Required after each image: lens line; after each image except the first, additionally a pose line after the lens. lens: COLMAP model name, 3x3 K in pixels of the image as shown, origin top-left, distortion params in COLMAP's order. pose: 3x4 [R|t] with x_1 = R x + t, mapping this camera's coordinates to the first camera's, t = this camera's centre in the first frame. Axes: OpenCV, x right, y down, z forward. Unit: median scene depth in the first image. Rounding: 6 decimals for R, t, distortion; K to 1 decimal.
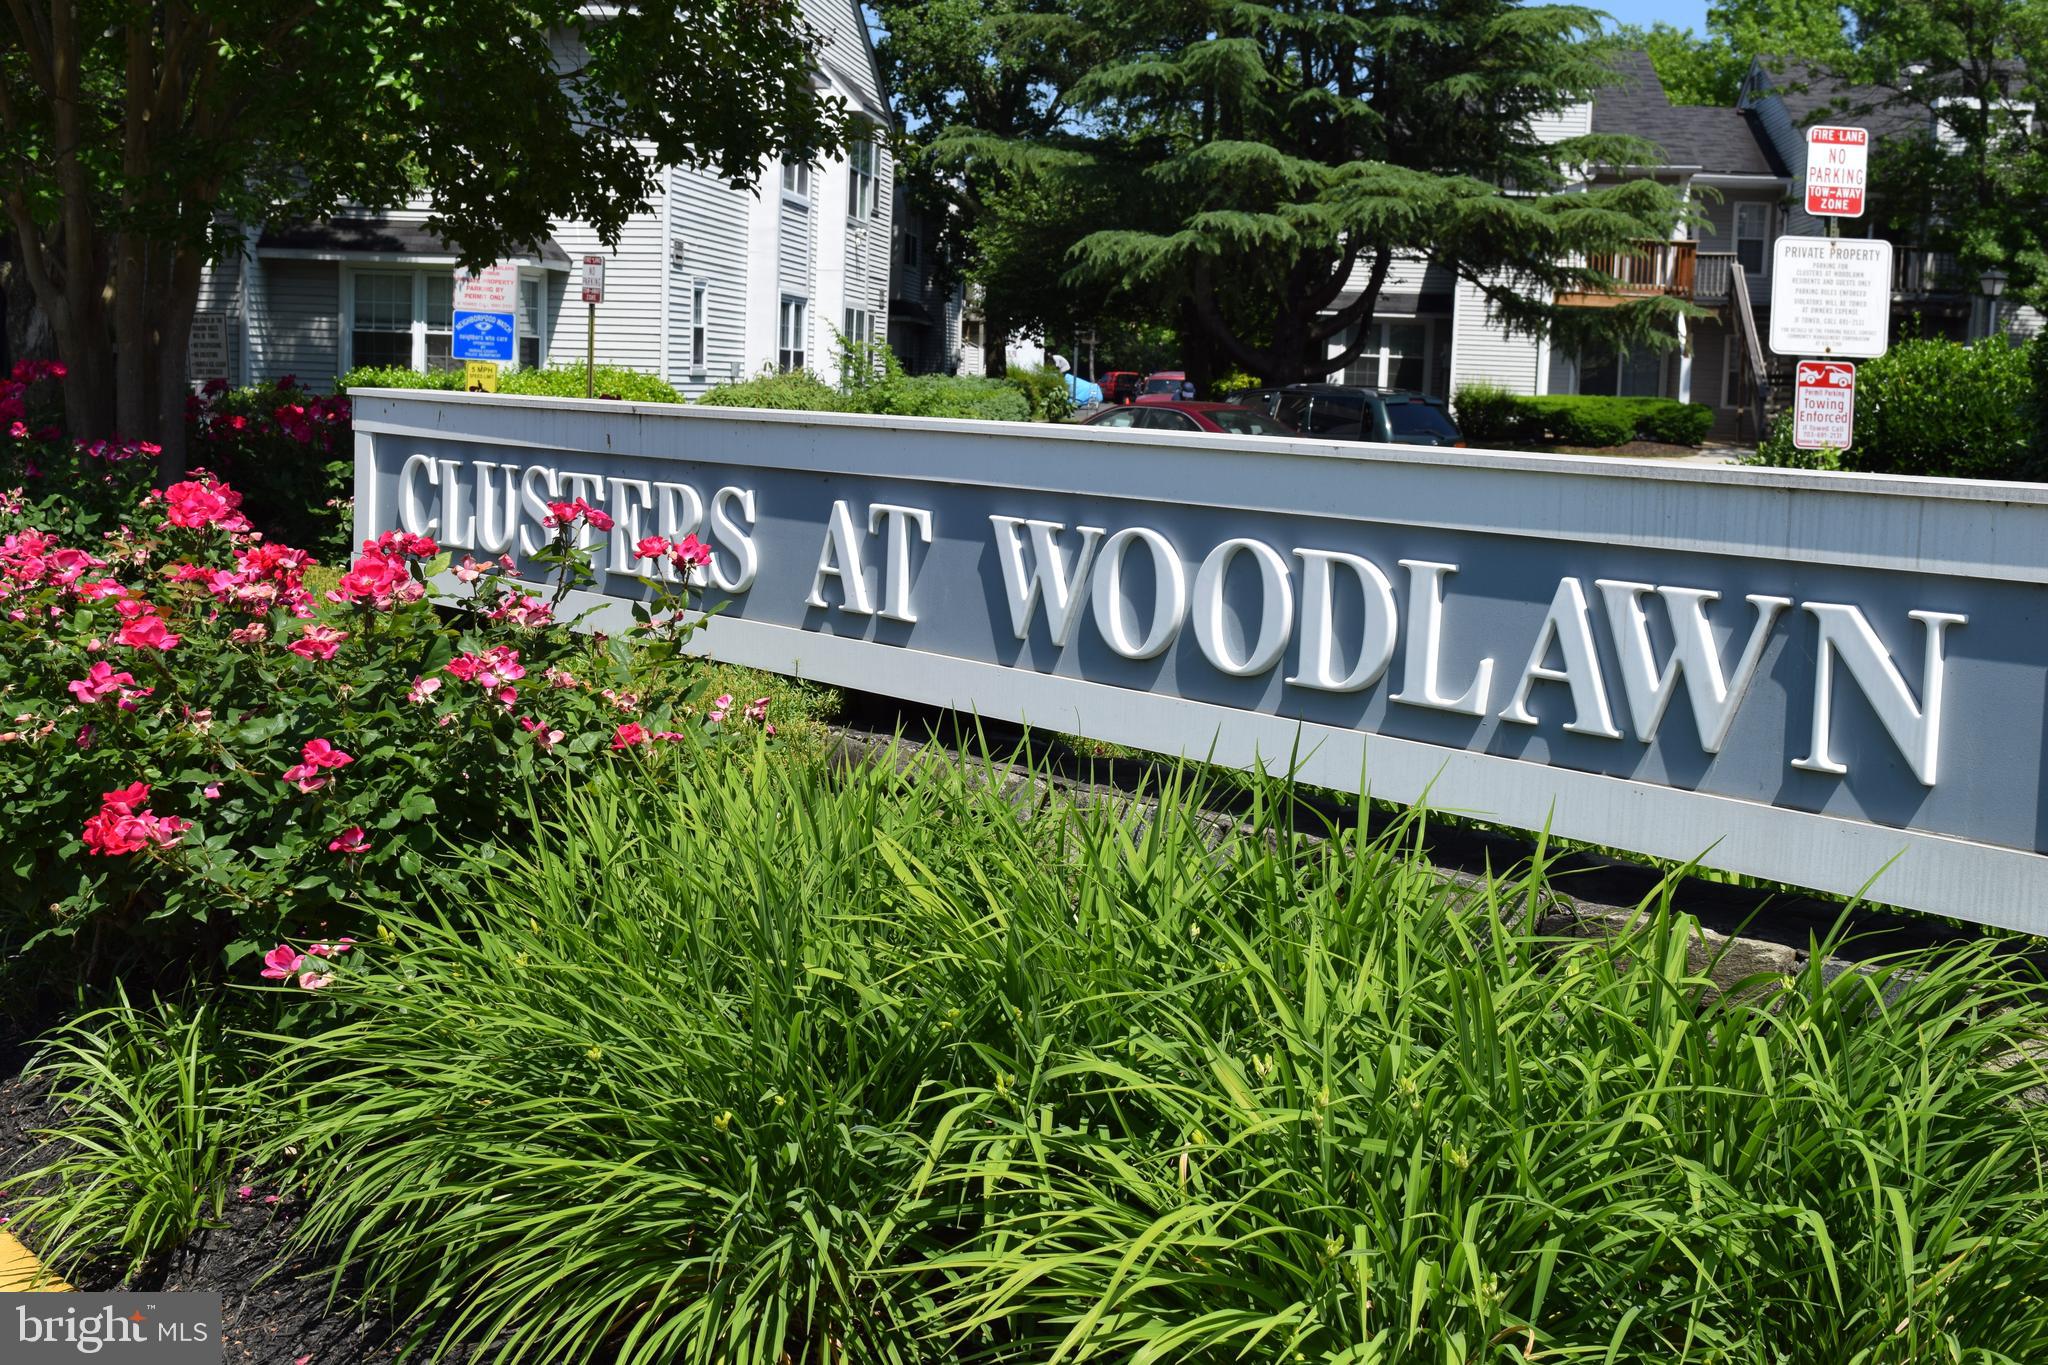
lens RADIAL K [[2486.9, 0, 1017.2], [0, 2486.9, 676.4], [0, 0, 1]] dist [-0.053841, 0.000000]
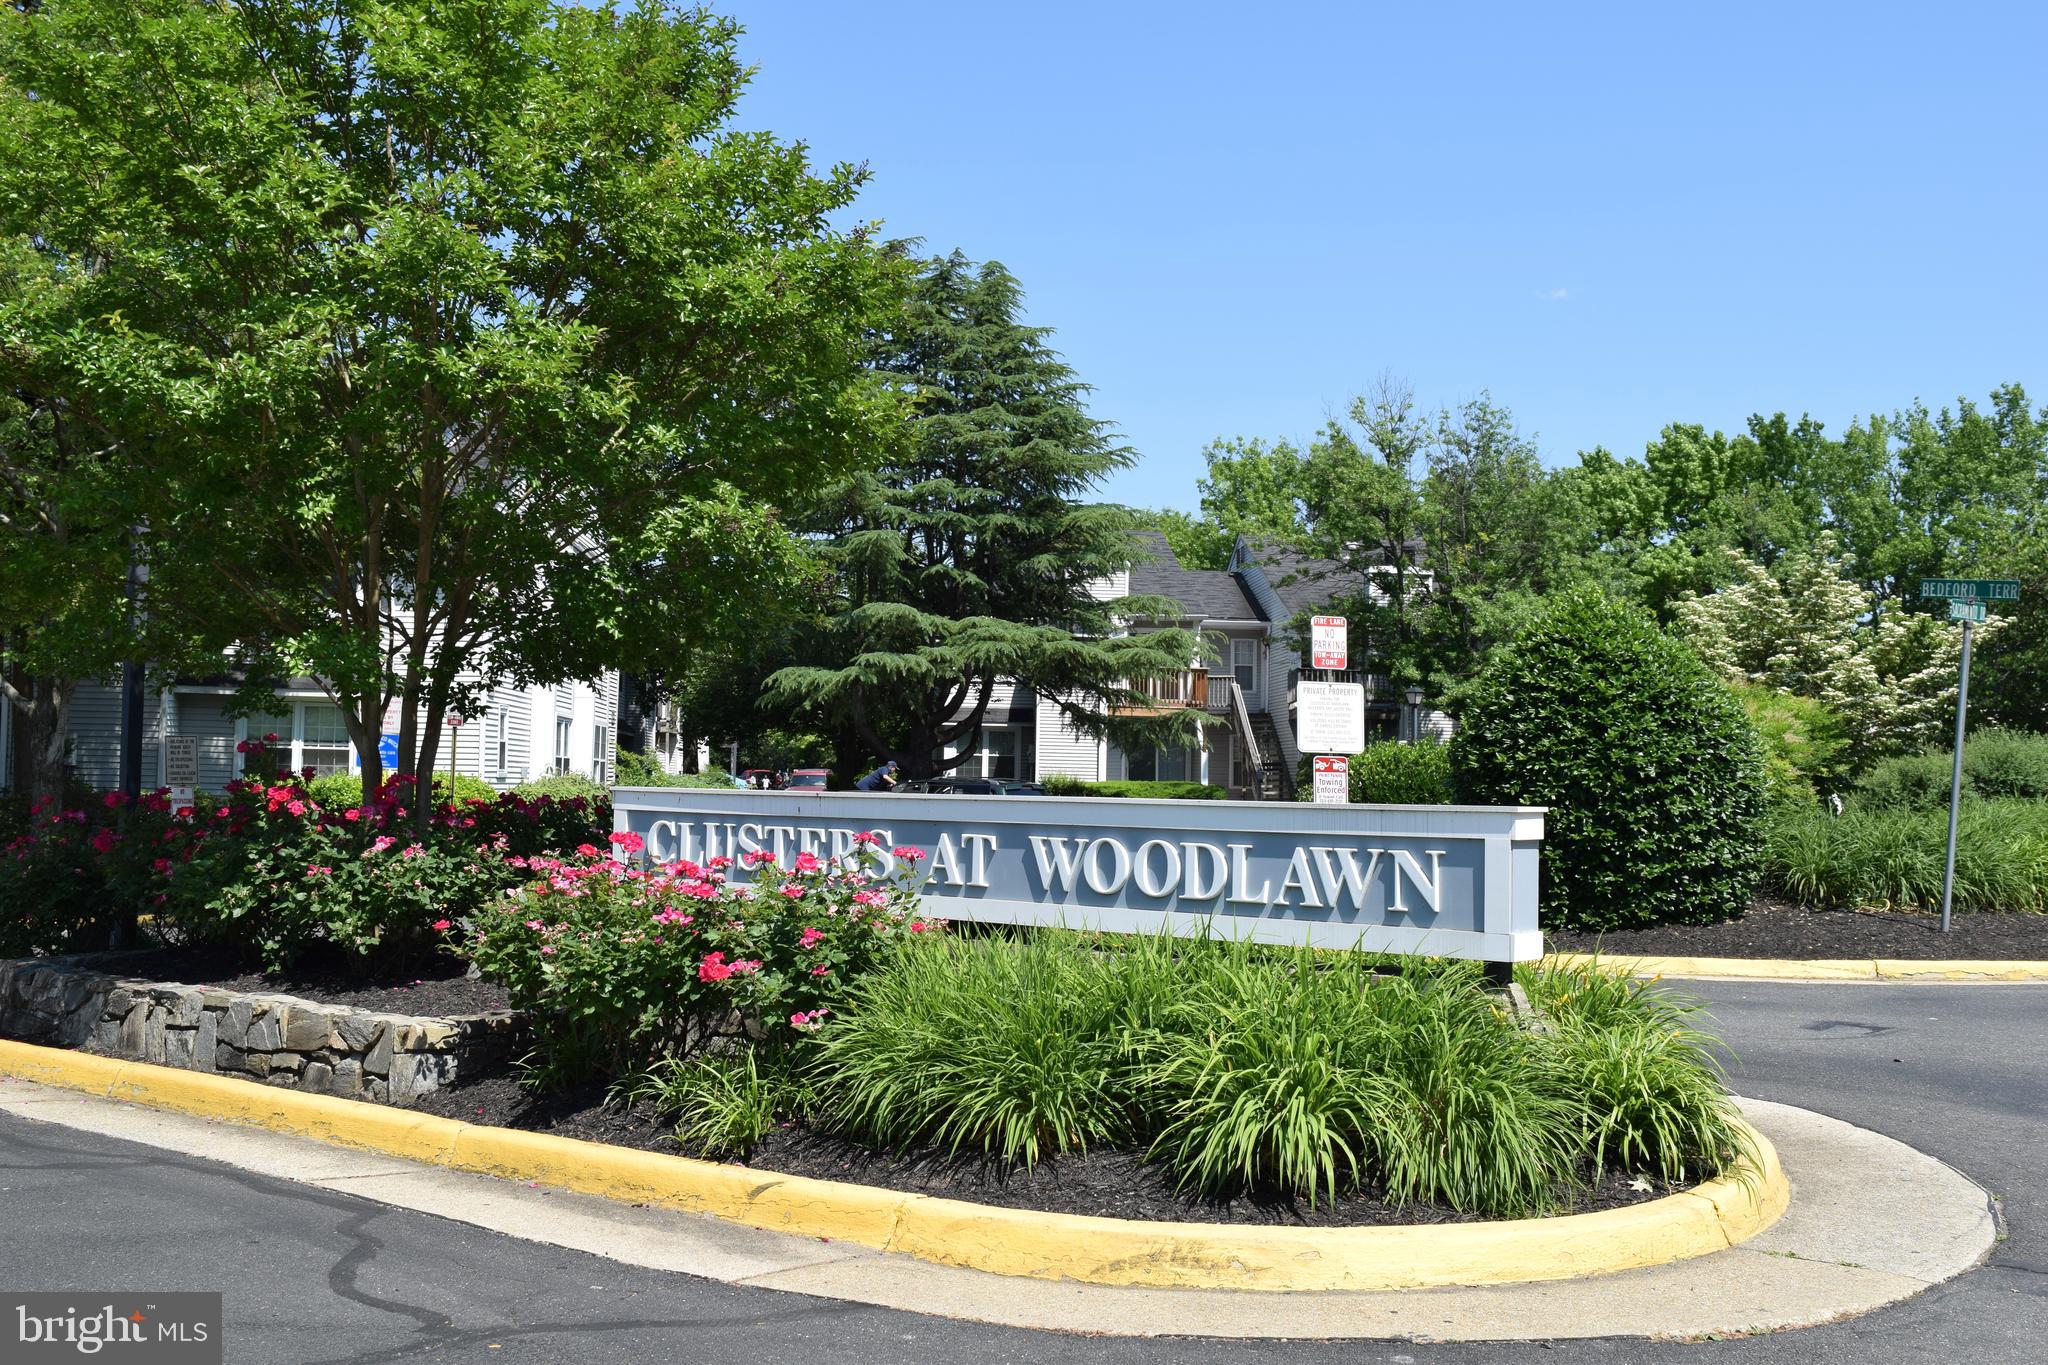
lens RADIAL K [[1956.7, 0, 1031.5], [0, 1956.7, 672.9], [0, 0, 1]] dist [-0.060739, 0.000000]
pose [[0.983567, -0.007615, 0.180381, -0.085452], [0.038084, 0.985379, -0.166064, 0.022077], [-0.176479, 0.170205, 0.969477, -0.198246]]
